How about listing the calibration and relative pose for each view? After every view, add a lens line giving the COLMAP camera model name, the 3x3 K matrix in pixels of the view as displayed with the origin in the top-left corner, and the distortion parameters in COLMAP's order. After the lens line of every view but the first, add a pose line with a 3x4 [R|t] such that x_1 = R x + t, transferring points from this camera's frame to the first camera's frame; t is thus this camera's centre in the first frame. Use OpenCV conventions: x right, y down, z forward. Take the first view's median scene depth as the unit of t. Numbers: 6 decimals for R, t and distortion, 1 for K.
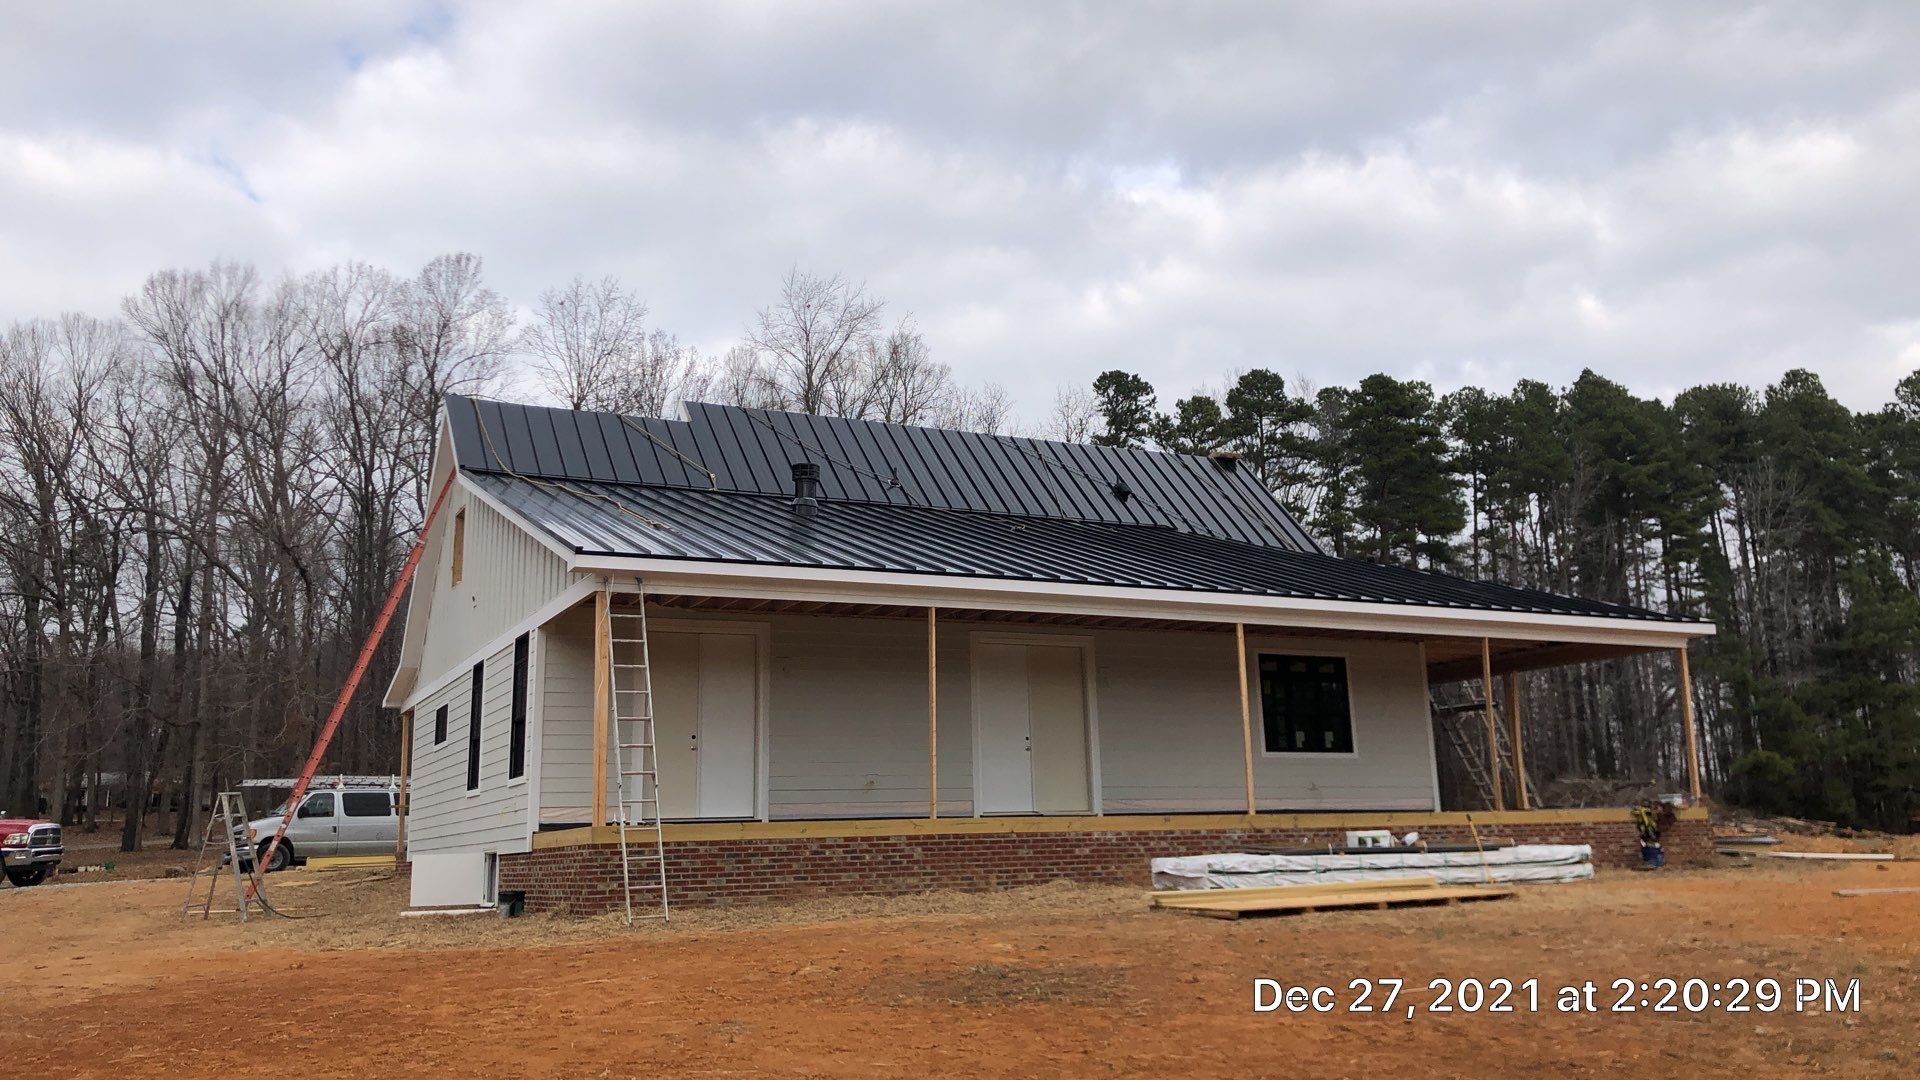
lens RADIAL K [[1558.7, 0, 978.2], [0, 1558.7, 512.6], [0, 0, 1]] dist [0.048256, -0.046362]
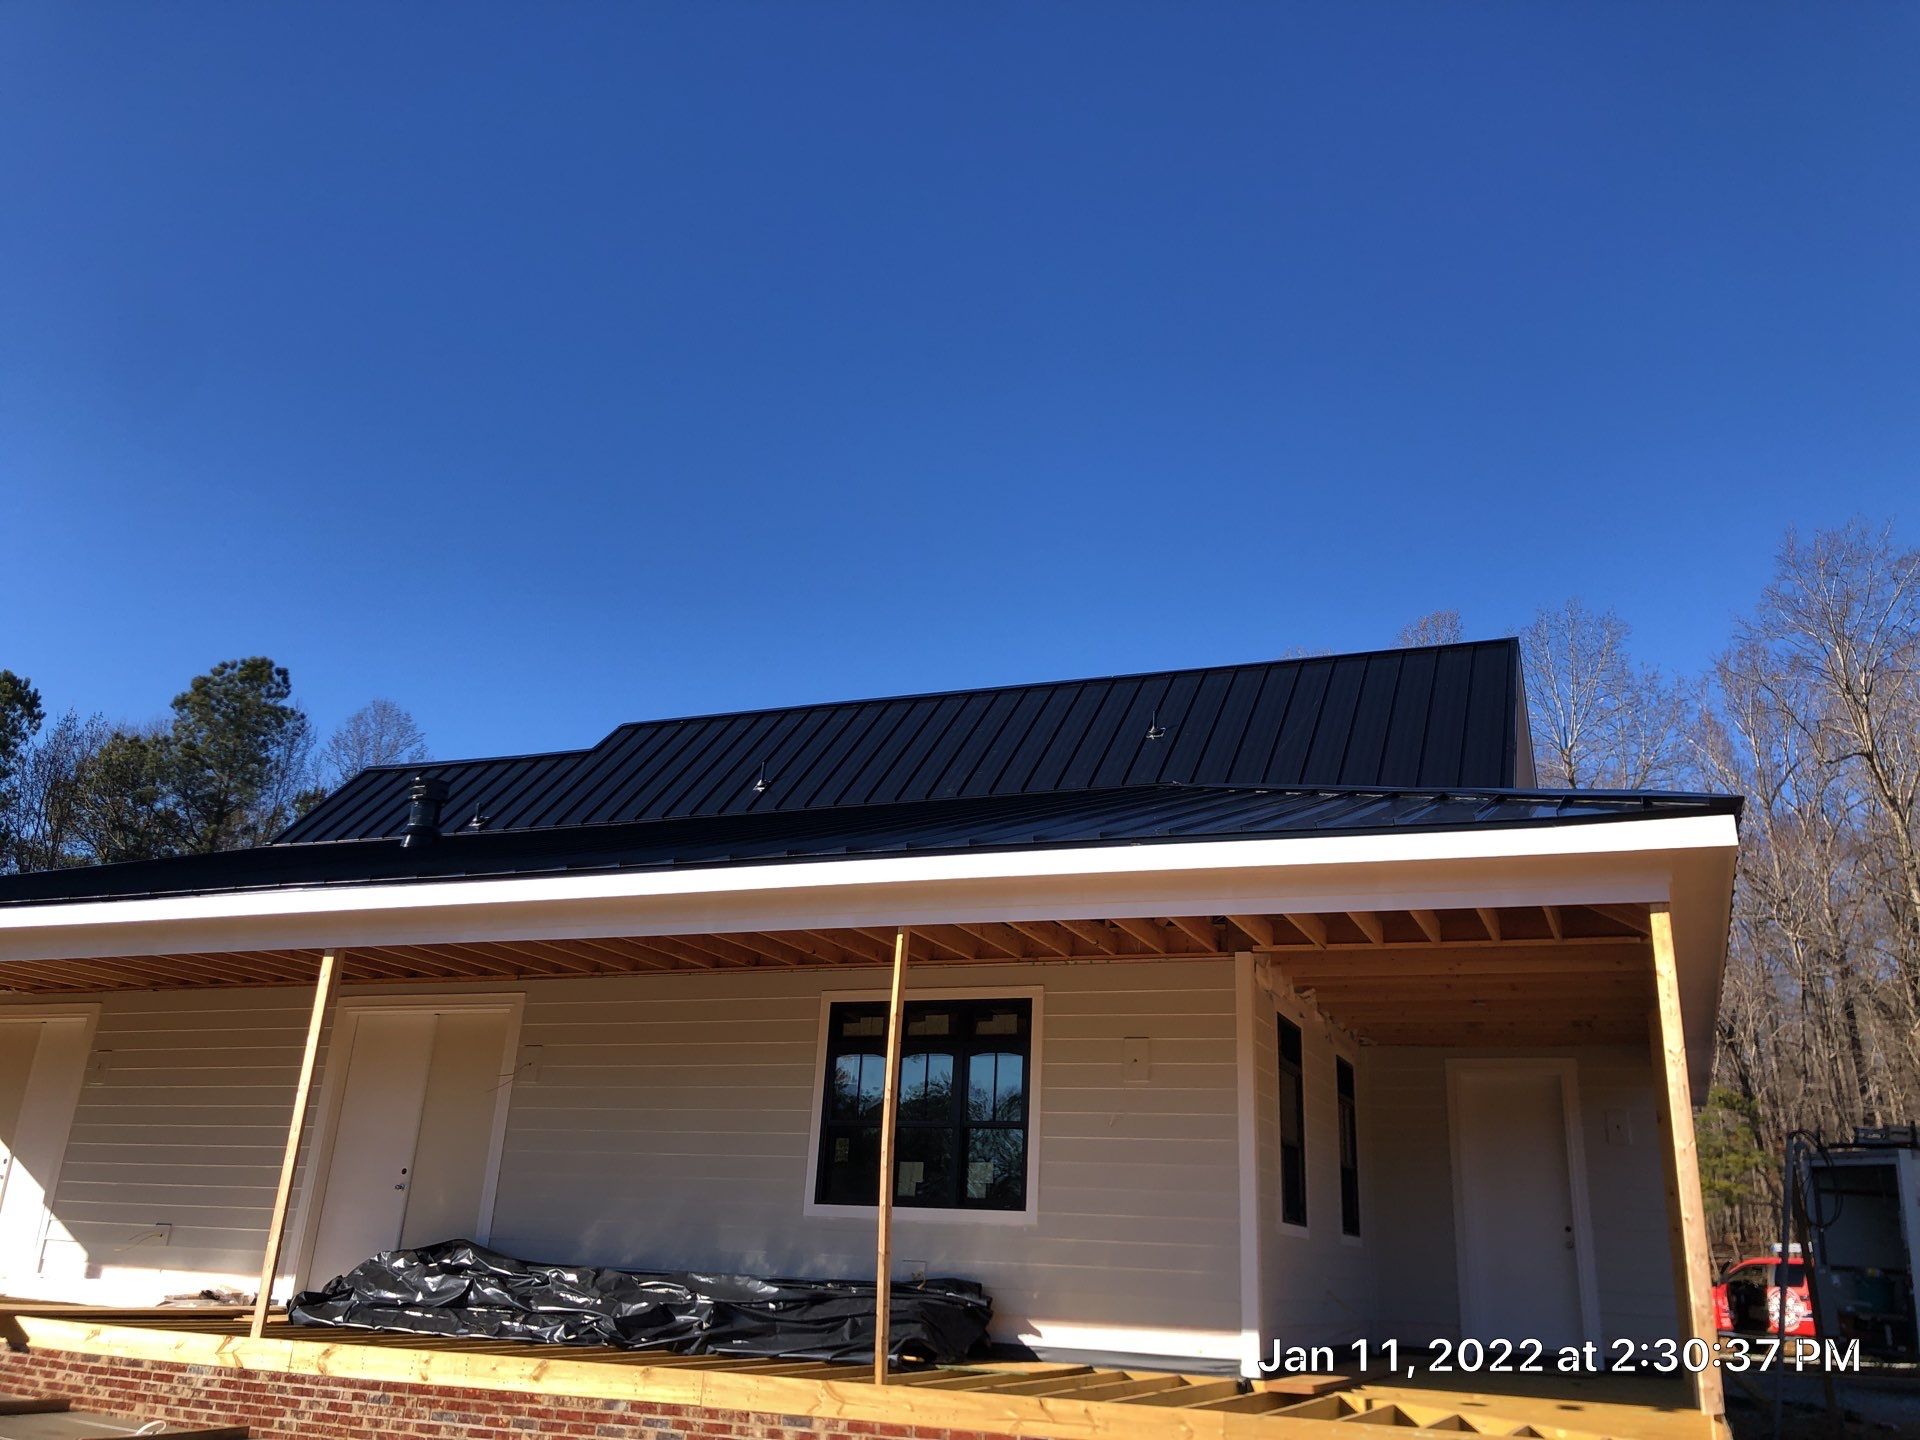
lens RADIAL K [[1564.0, 0, 997.4], [0, 1564.0, 695.8], [0, 0, 1]] dist [0.063108, -0.085685]
pose [[0.654096, -0.203531, -0.728515, 0.195962], [0.100044, 0.977936, -0.183389, 0.029436], [0.749766, 0.047070, 0.660026, 0.223827]]
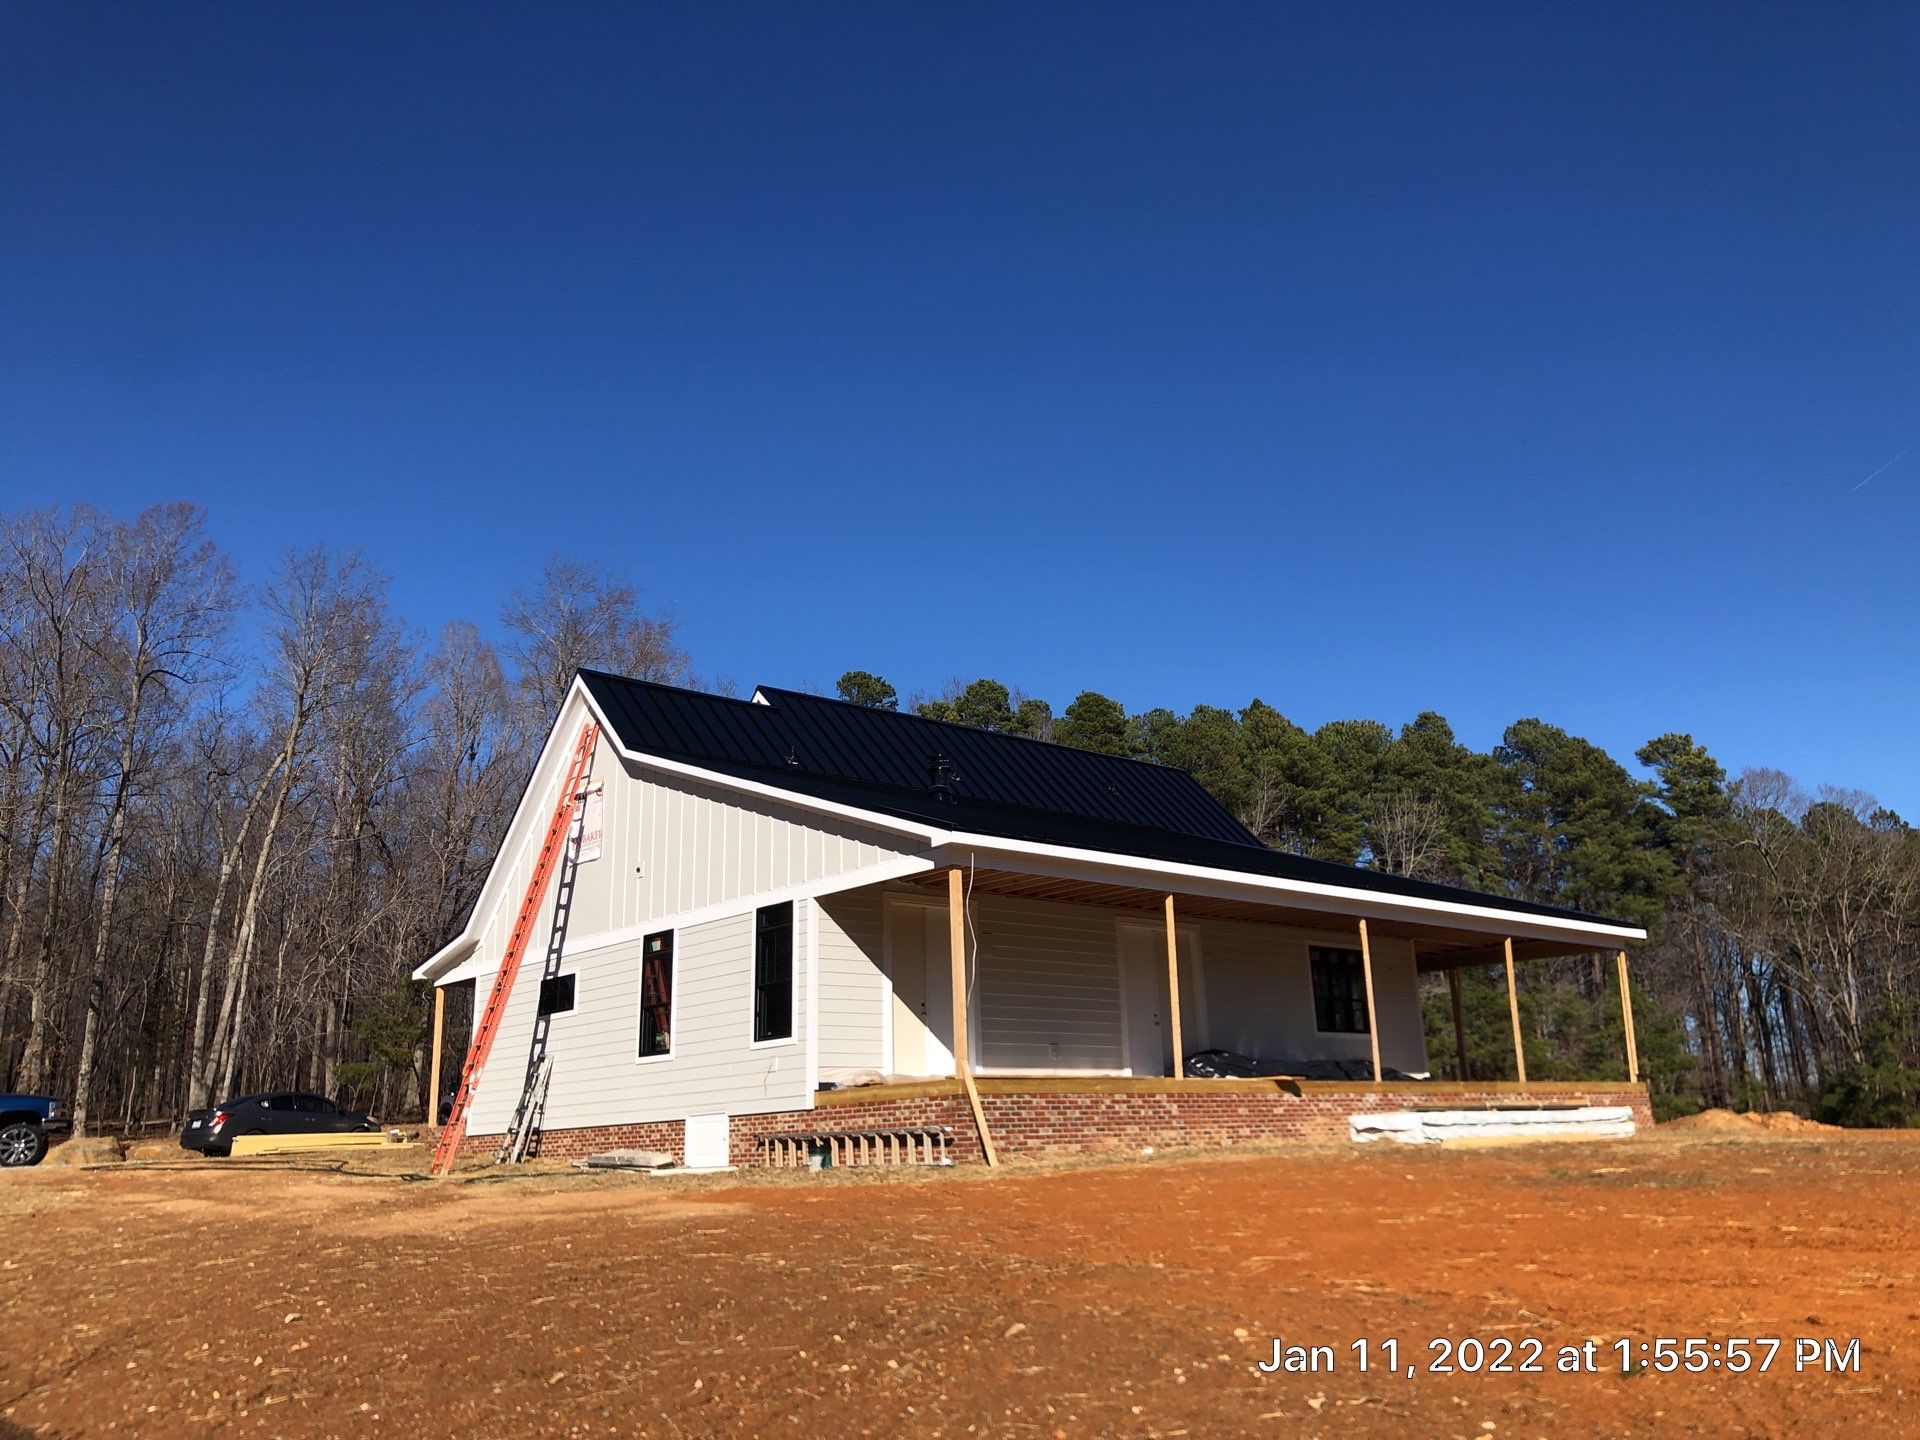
lens RADIAL K [[1580.9, 0, 965.3], [0, 1580.9, 652.0], [0, 0, 1]] dist [0.008112, -0.007925]
pose [[0.967611, 0.071748, 0.242036, -0.115934], [-0.046997, 0.993198, -0.106534, 0.003835], [-0.248033, 0.091709, 0.964401, -0.025837]]
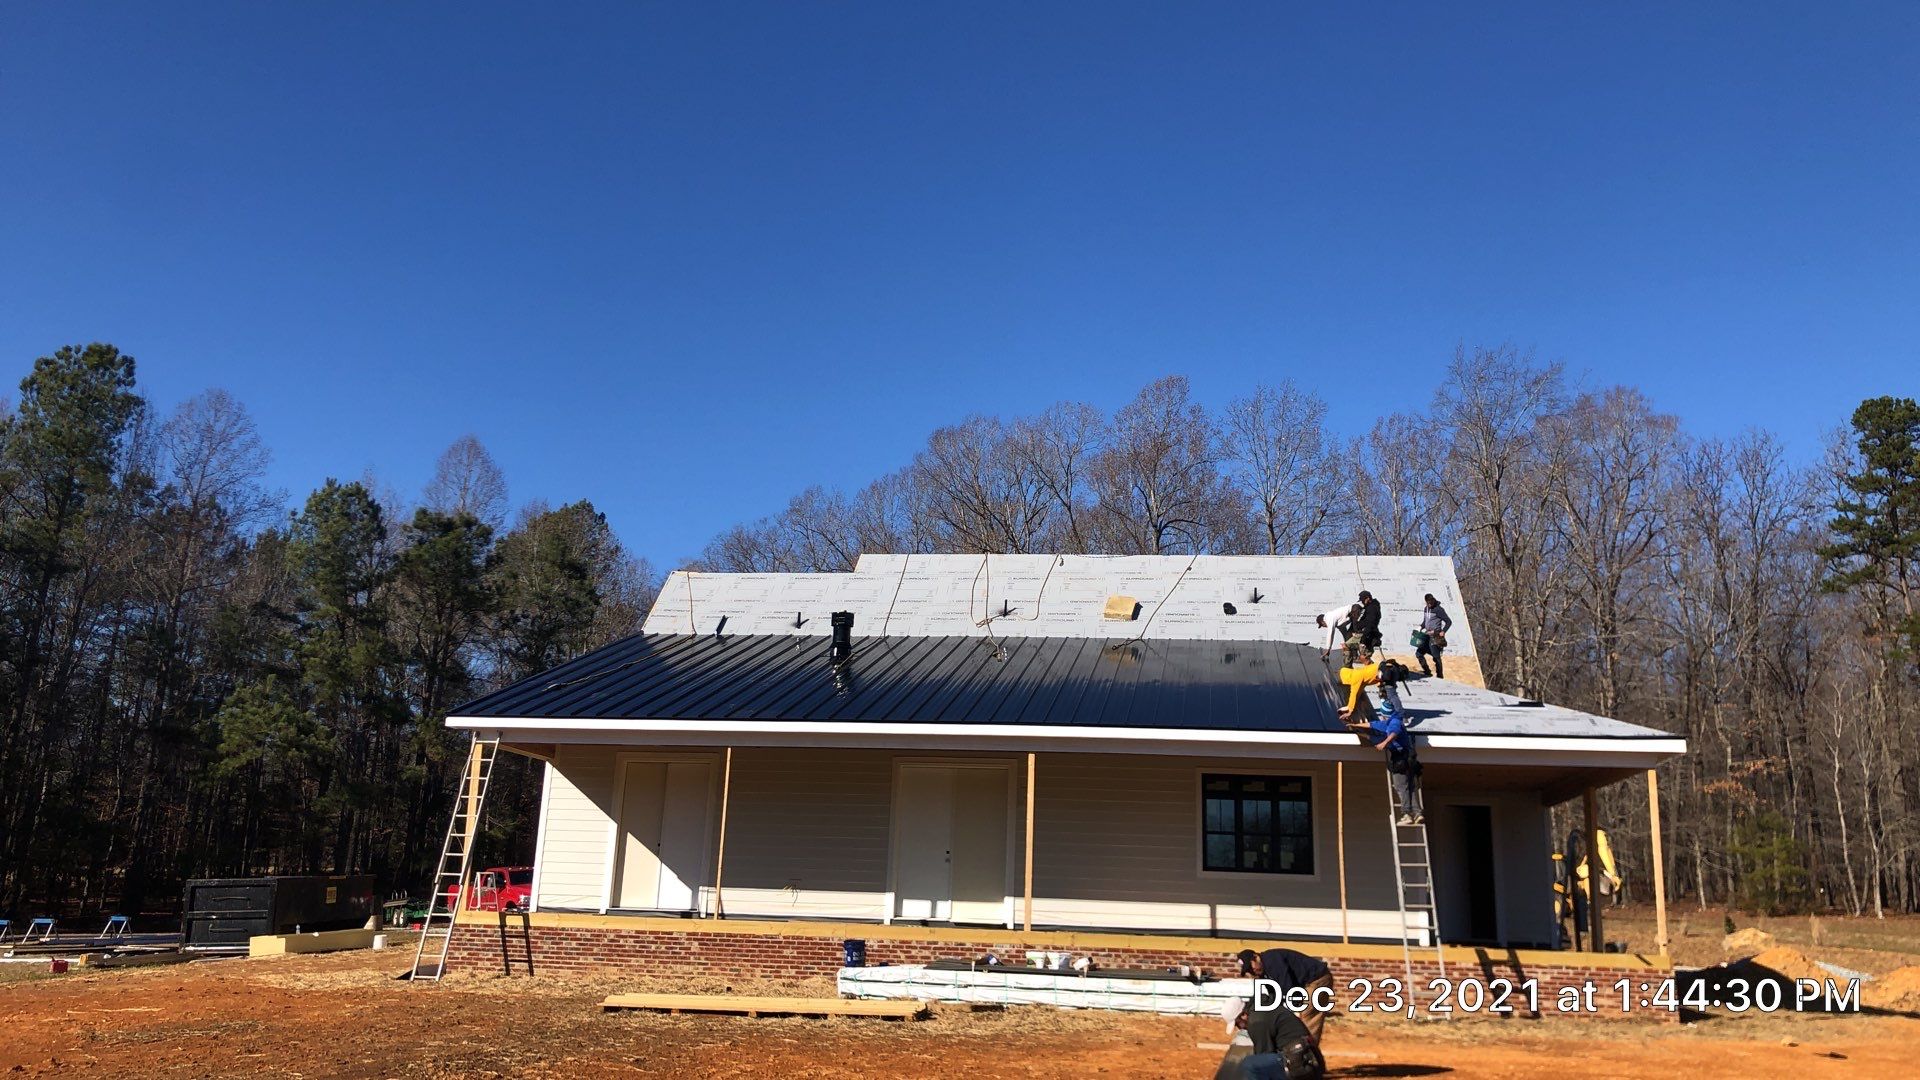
lens RADIAL K [[1569.7, 0, 965.6], [0, 1569.7, 489.7], [0, 0, 1]] dist [-0.008037, 0.071443]
pose [[0.810899, -0.101522, -0.576313, 0.214434], [0.067282, 0.994480, -0.080517, -0.007466], [0.581306, 0.026516, 0.813253, 0.020867]]
